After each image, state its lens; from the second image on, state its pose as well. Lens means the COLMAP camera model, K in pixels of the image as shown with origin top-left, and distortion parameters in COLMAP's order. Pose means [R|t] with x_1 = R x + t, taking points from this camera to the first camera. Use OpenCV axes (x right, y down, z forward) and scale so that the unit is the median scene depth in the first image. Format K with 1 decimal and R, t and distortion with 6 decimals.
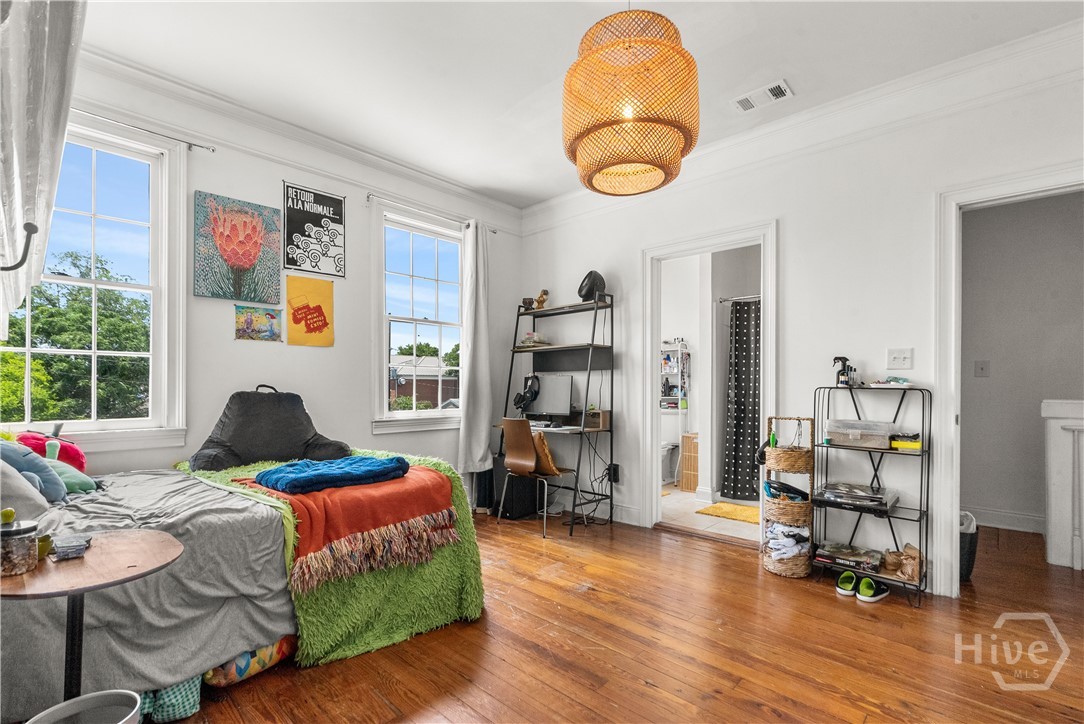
lens RADIAL K [[498.0, 0, 555.7], [0, 498.0, 384.9], [0, 0, 1]] dist [-0.004343, 0.003313]
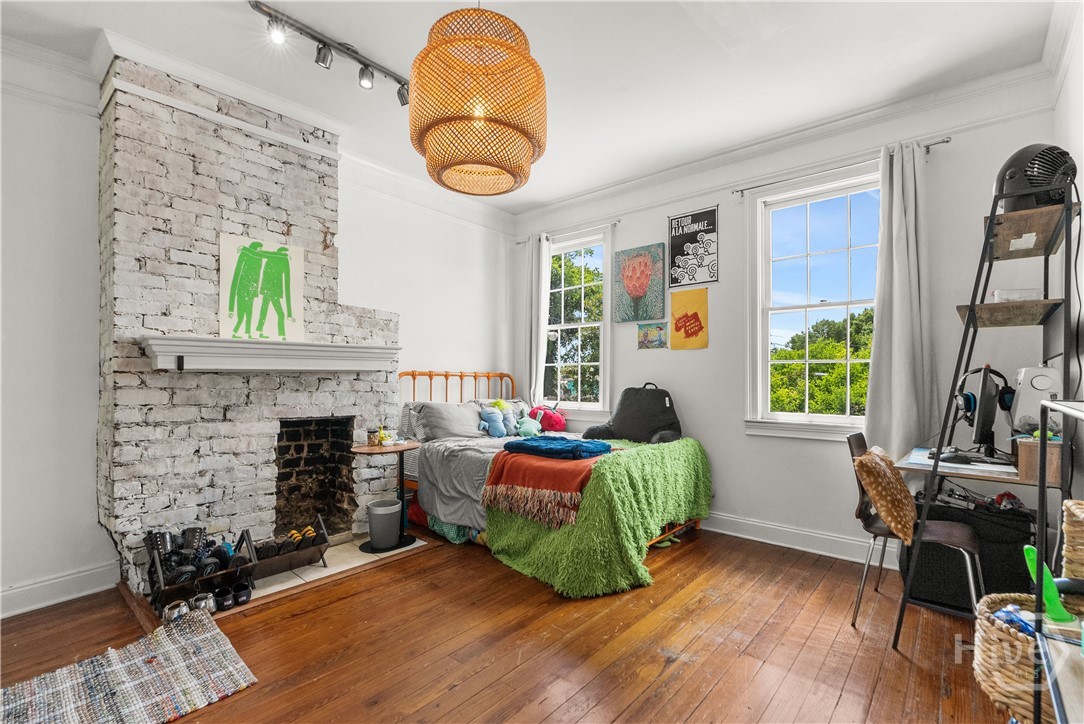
lens RADIAL K [[498.0, 0, 546.6], [0, 498.0, 378.9], [0, 0, 1]] dist [-0.004343, 0.003313]
pose [[0.030840, 0.001833, -0.999523, 0.667551], [0.000949, 0.999998, 0.001863, -0.012035], [0.999524, -0.001006, 0.030838, 0.652675]]
